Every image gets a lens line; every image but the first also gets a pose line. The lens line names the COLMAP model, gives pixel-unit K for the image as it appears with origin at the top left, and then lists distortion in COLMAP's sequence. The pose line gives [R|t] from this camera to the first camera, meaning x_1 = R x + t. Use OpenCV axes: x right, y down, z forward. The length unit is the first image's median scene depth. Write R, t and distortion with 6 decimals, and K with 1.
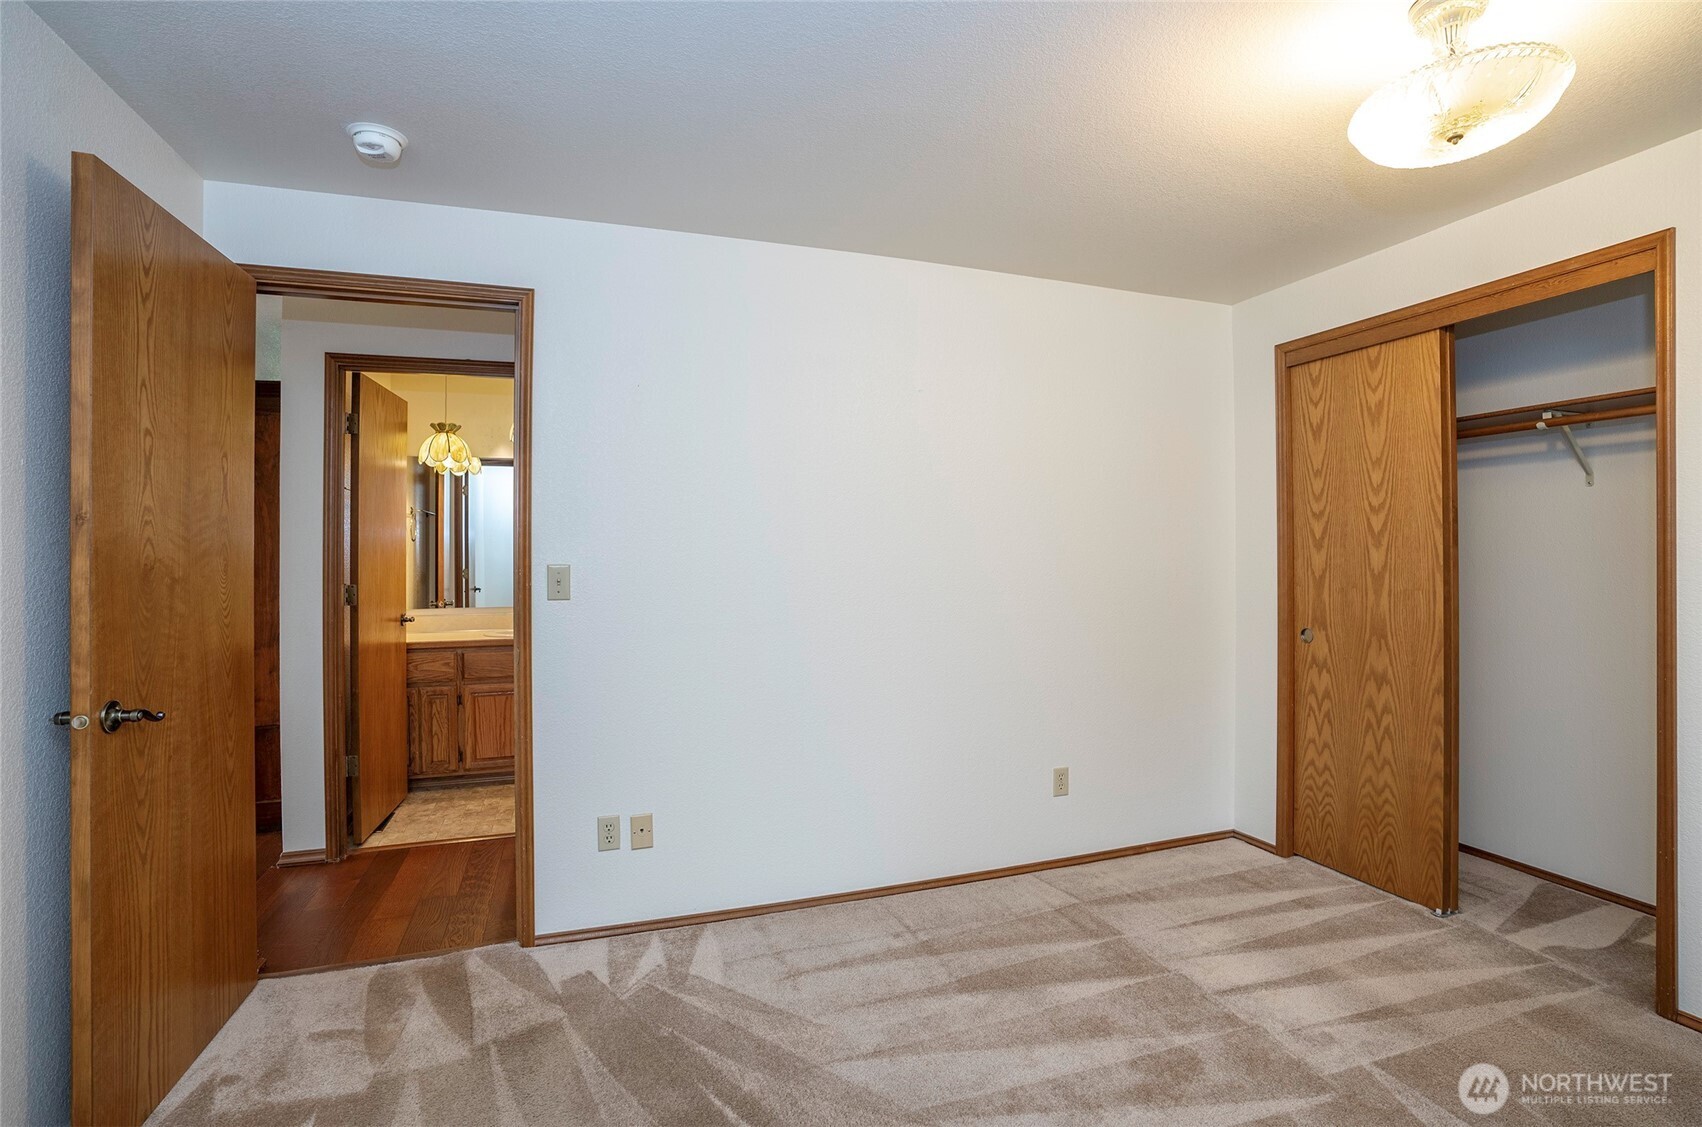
lens RADIAL K [[818.2, 0, 855.5], [0, 818.2, 559.0], [0, 0, 1]] dist [-0.065880, 0.026399]
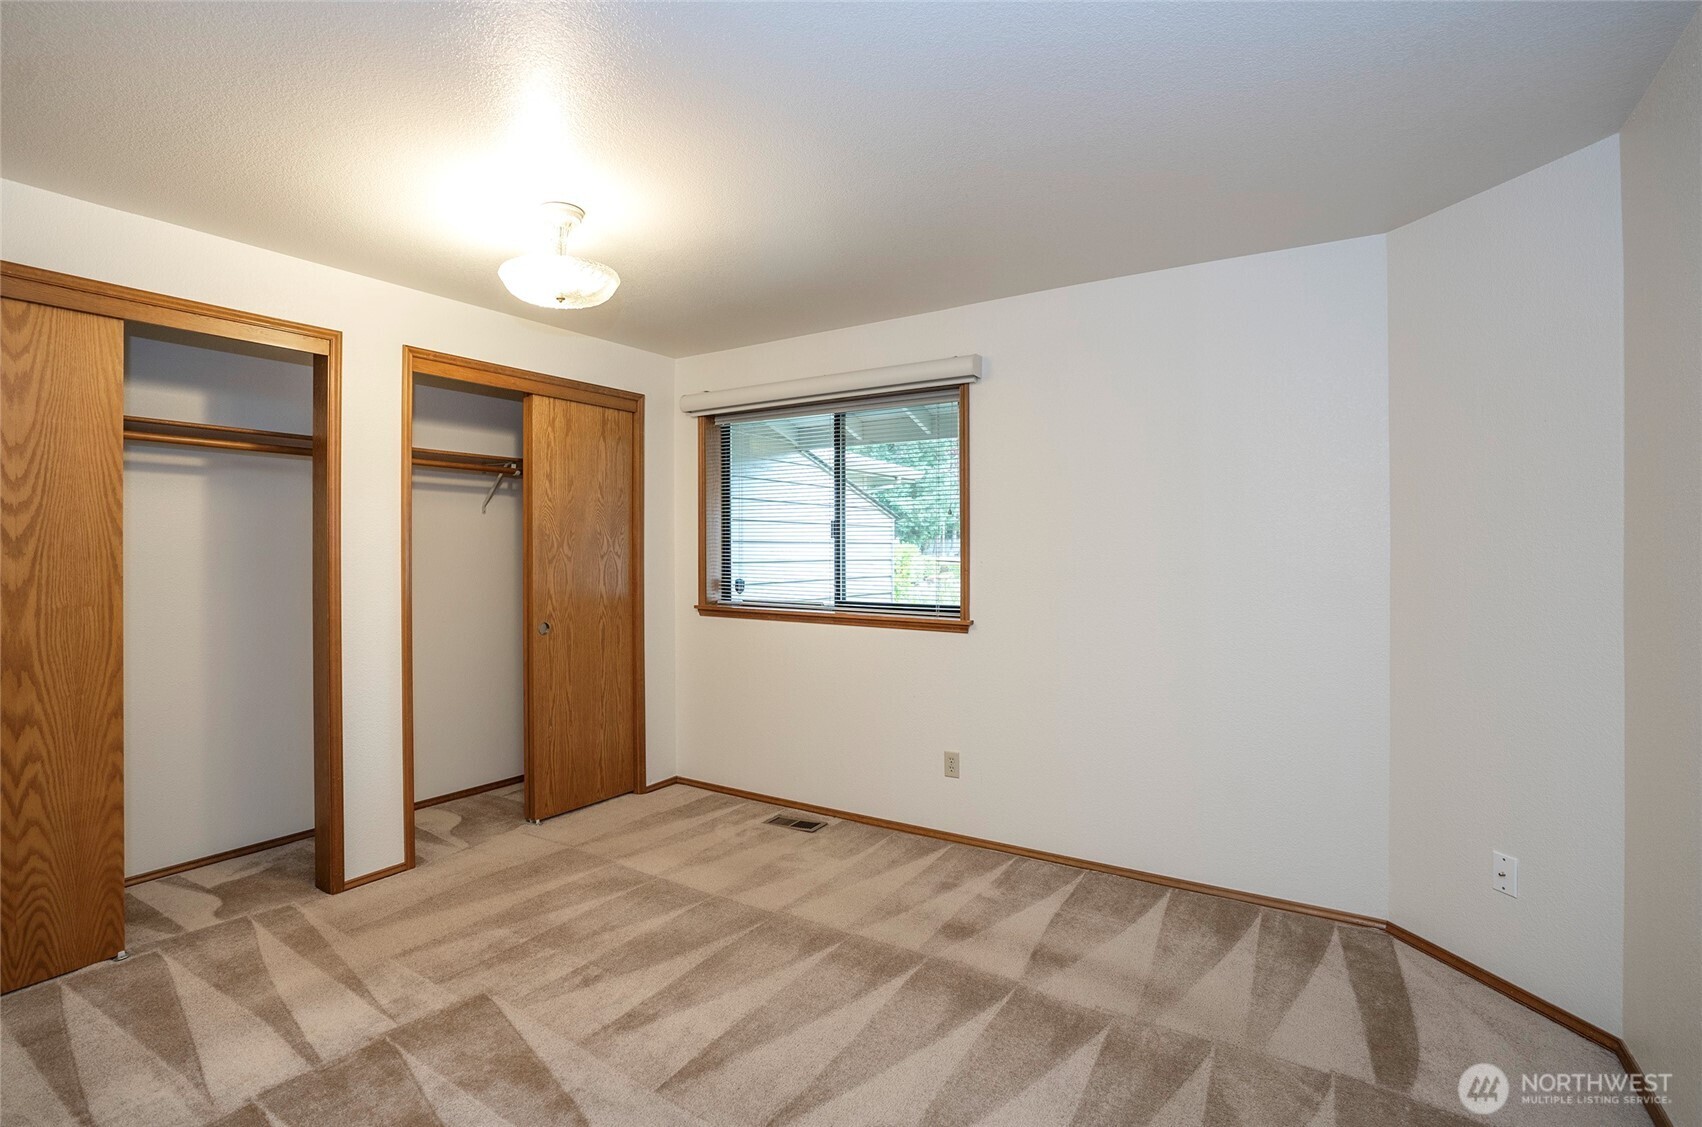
lens RADIAL K [[818.2, 0, 854.6], [0, 818.2, 555.1], [0, 0, 1]] dist [-0.065880, 0.026399]
pose [[-0.640722, 0.000059, 0.767773, -0.490308], [0.005128, 0.999978, 0.004202, -0.015726], [-0.767756, 0.006629, -0.640708, 0.896250]]
